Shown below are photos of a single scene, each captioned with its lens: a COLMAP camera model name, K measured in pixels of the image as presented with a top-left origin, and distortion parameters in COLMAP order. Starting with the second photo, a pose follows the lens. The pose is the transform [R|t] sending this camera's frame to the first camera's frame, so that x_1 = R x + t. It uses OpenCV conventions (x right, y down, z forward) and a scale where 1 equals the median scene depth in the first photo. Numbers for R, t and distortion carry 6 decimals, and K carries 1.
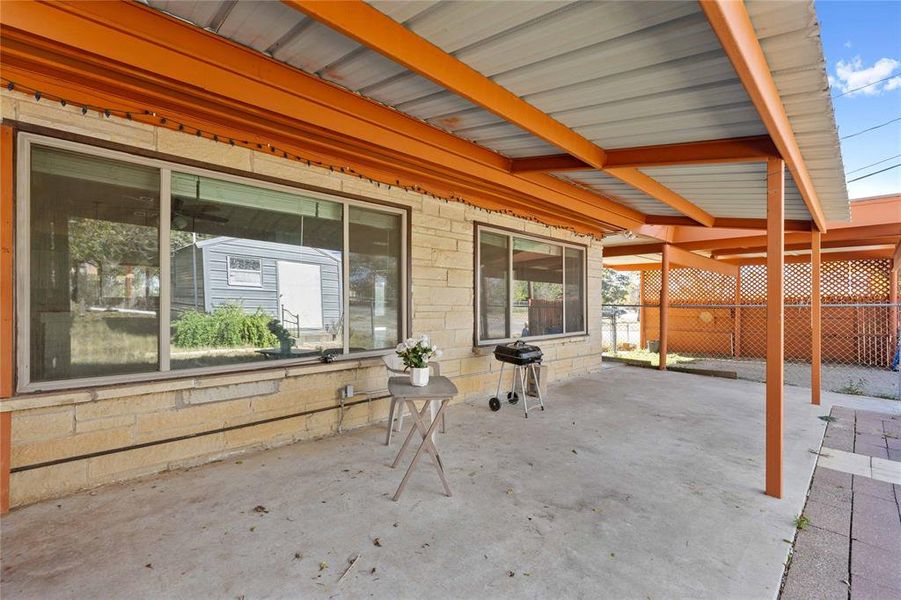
lens RADIAL K [[383.6, 0, 450.5], [0, 383.6, 300.0], [0, 0, 1]] dist [-0.003370, -0.000488]
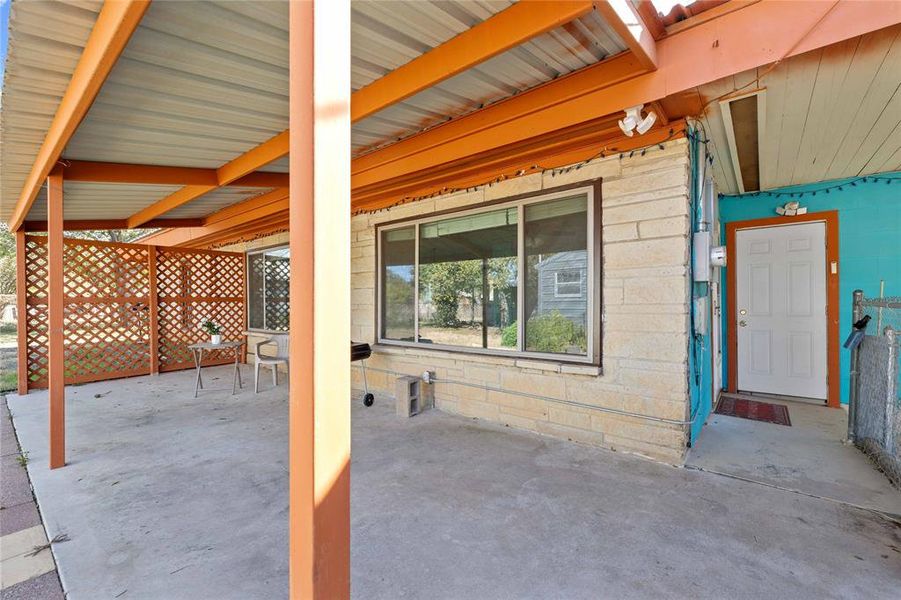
lens RADIAL K [[385.8, 0, 454.4], [0, 385.8, 301.3], [0, 0, 1]] dist [0.003355, 0.000515]
pose [[0.139532, -0.006734, -0.990195, 1.246205], [0.012884, 0.999905, -0.004984, 0.014988], [0.990134, -0.012062, 0.139606, 1.160396]]
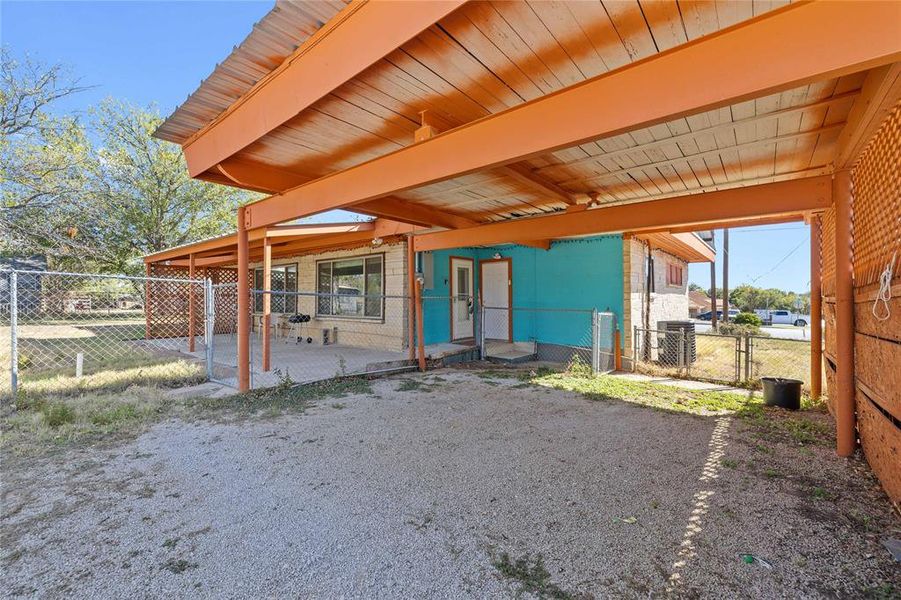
lens RADIAL K [[379.8, 0, 439.3], [0, 379.8, 291.4], [0, 0, 1]] dist [-0.001380, -0.000162]
pose [[0.104613, -0.019392, -0.994324, 2.565448], [0.009719, 0.999782, -0.018476, 0.027375], [0.994465, -0.007731, 0.104779, 1.619847]]
